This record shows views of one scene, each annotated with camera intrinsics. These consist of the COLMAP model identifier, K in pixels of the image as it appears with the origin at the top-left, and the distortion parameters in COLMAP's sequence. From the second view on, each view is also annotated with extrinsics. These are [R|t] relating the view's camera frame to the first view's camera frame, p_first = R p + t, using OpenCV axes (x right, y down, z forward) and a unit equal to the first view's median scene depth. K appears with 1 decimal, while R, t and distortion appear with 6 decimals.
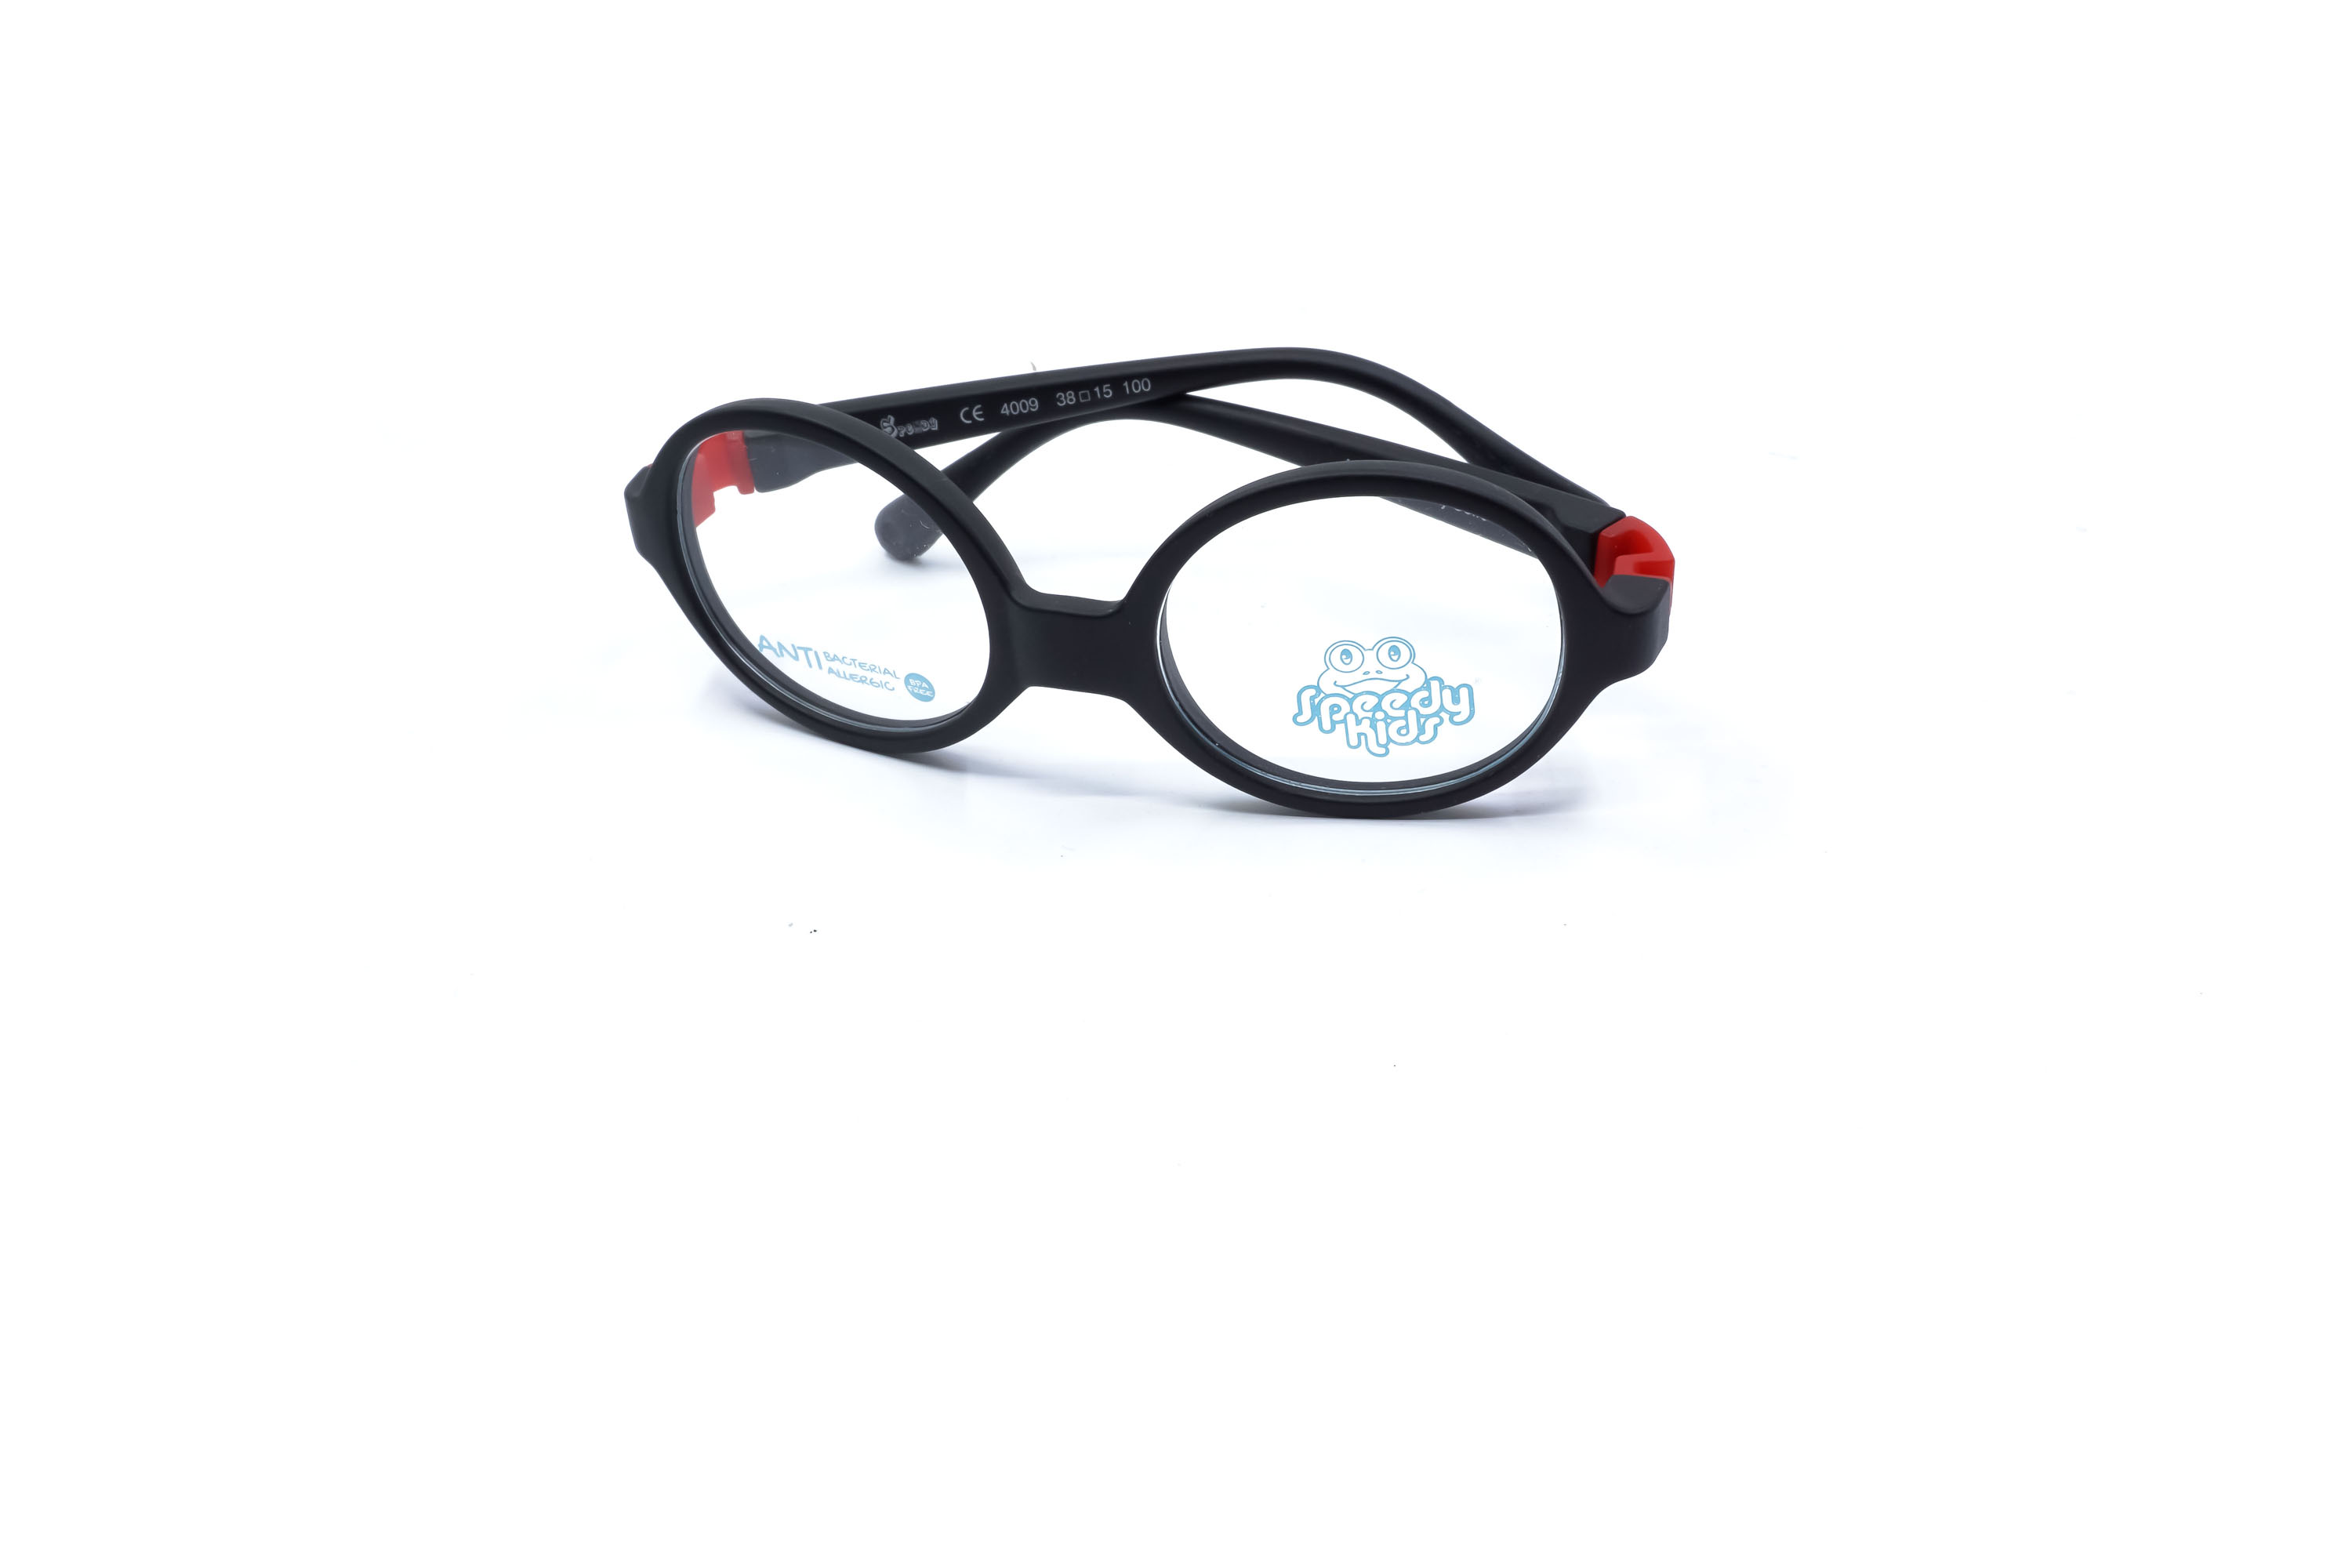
lens RADIAL K [[2399.4, 0, 1176.0], [0, 2399.4, 784.0], [0, 0, 1]] dist [-0.001603, -0.001651]
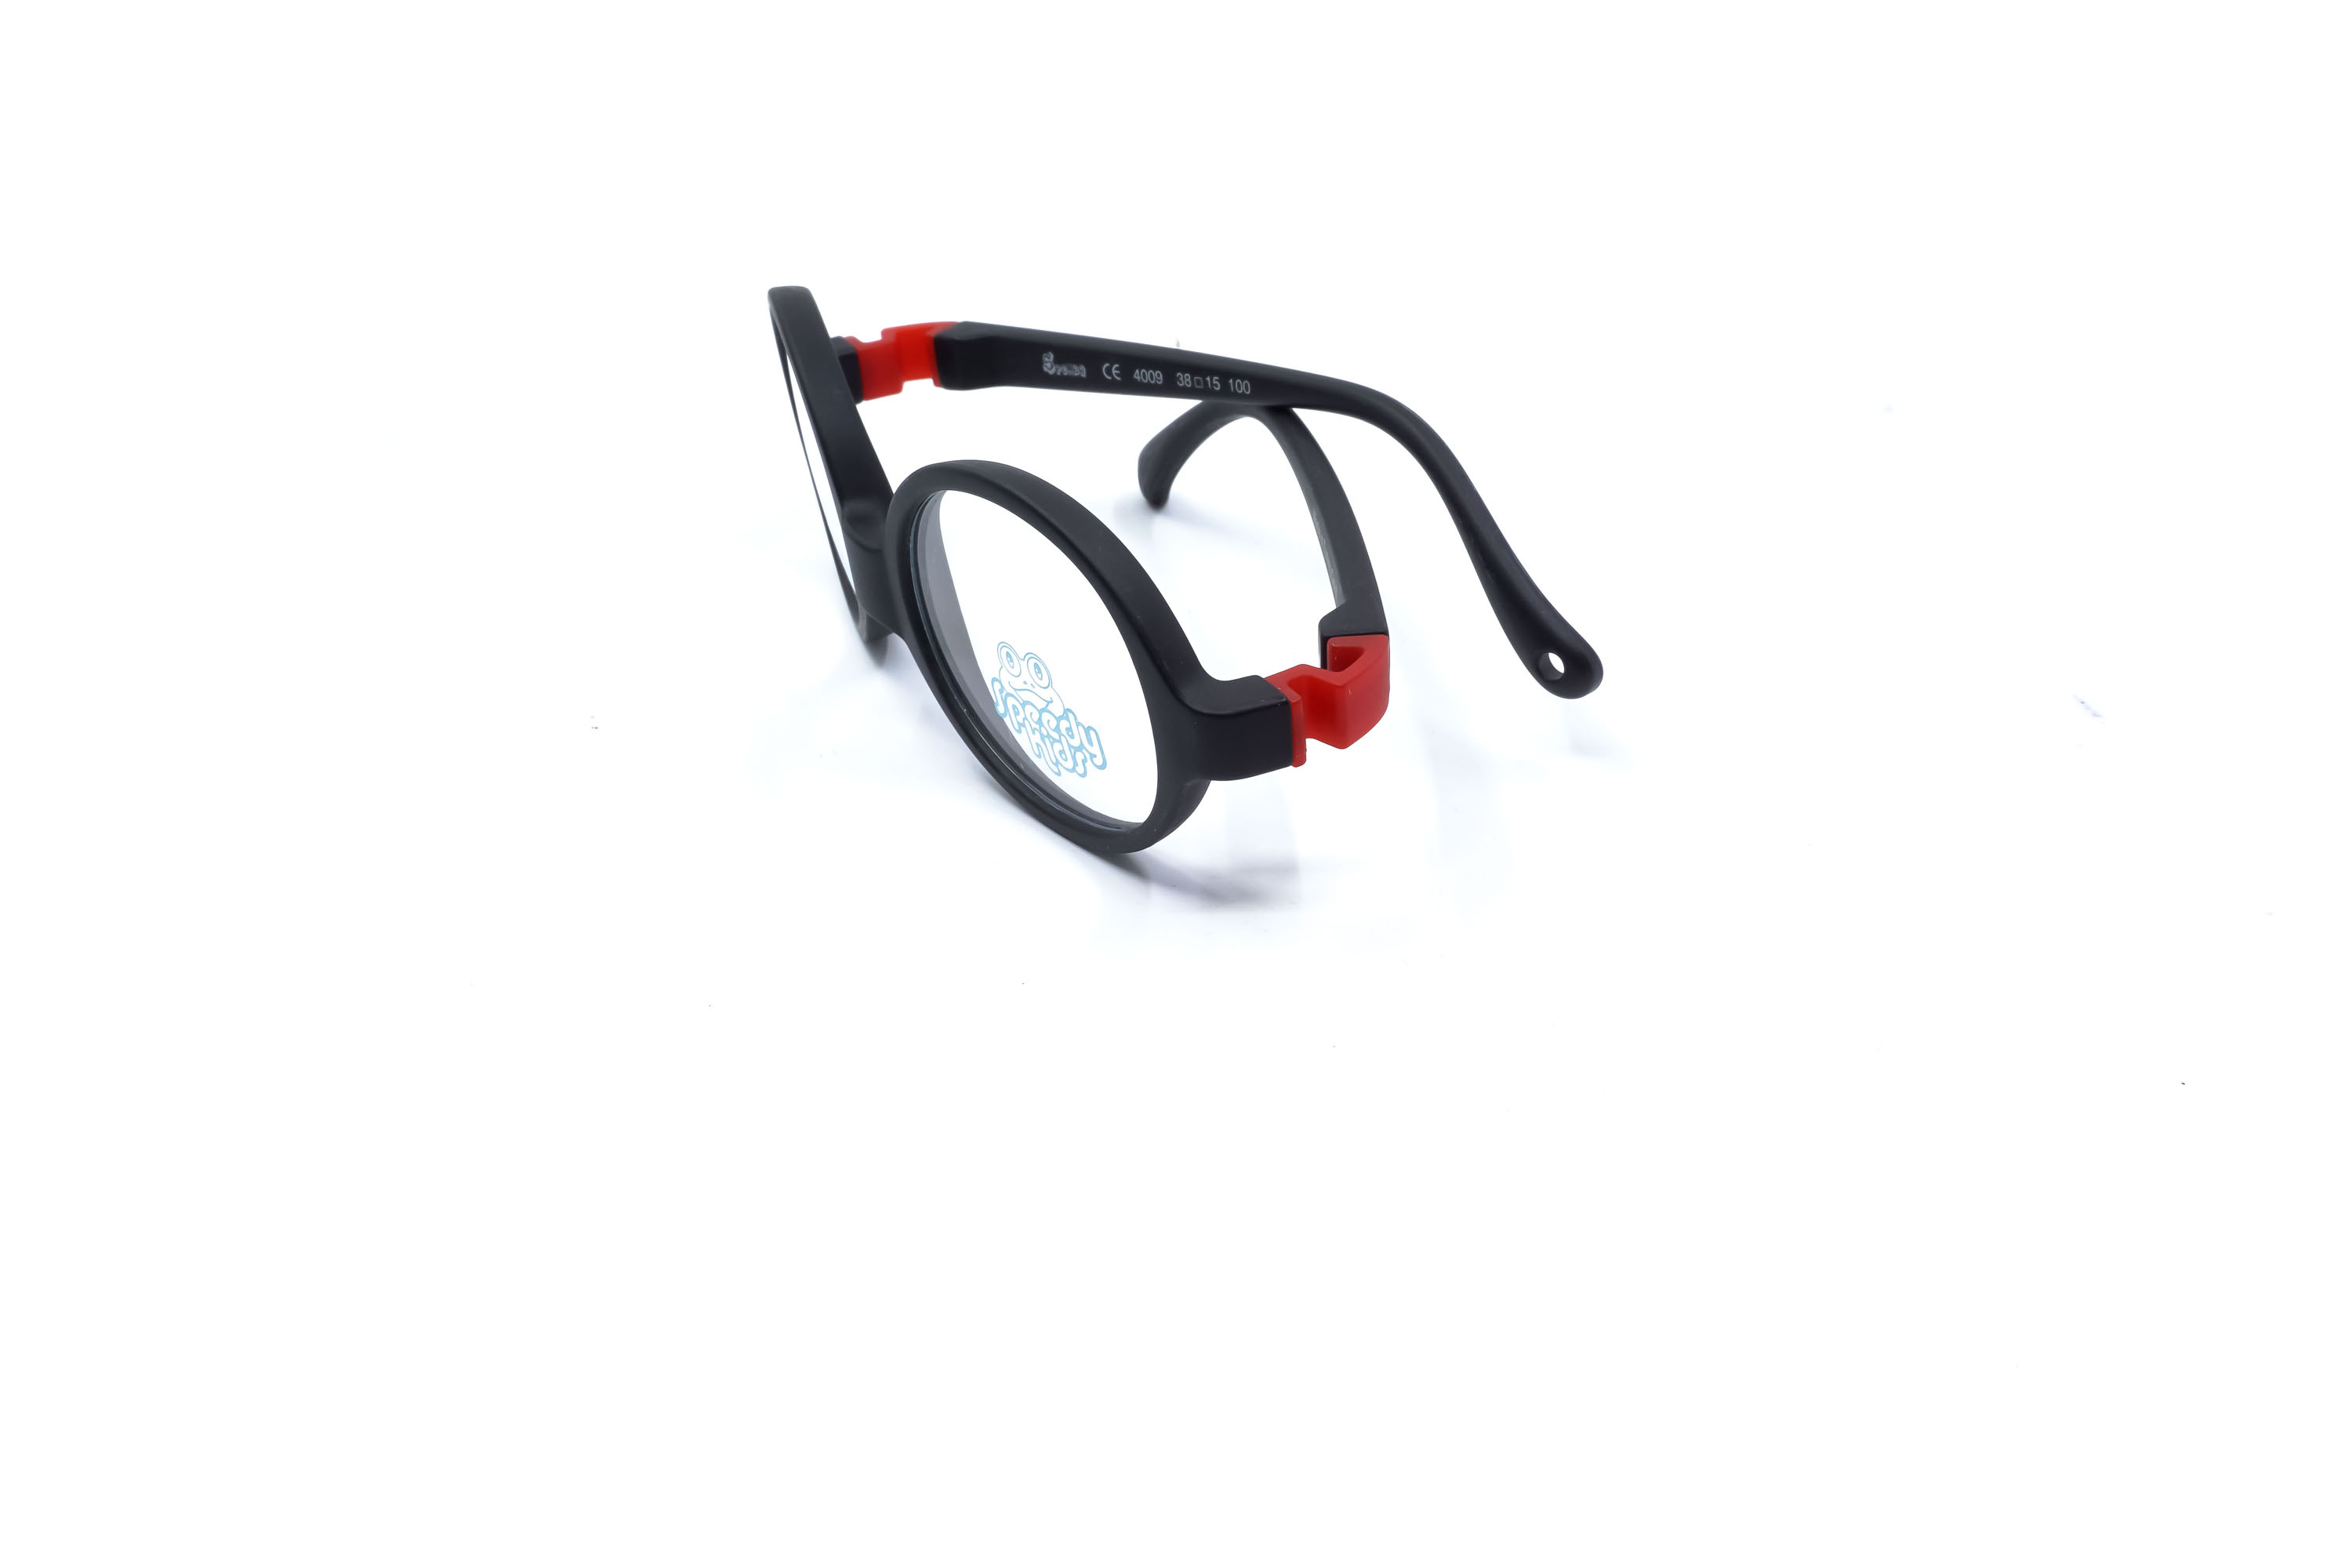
lens RADIAL K [[2399.4, 0, 1176.0], [0, 2399.4, 784.0], [0, 0, 1]] dist [-0.001603, -0.001651]
pose [[0.708426, 0.355032, -0.609987, 0.730774], [-0.345038, 0.928164, 0.139502, -0.164267], [0.615696, 0.111642, 0.780035, 0.257960]]
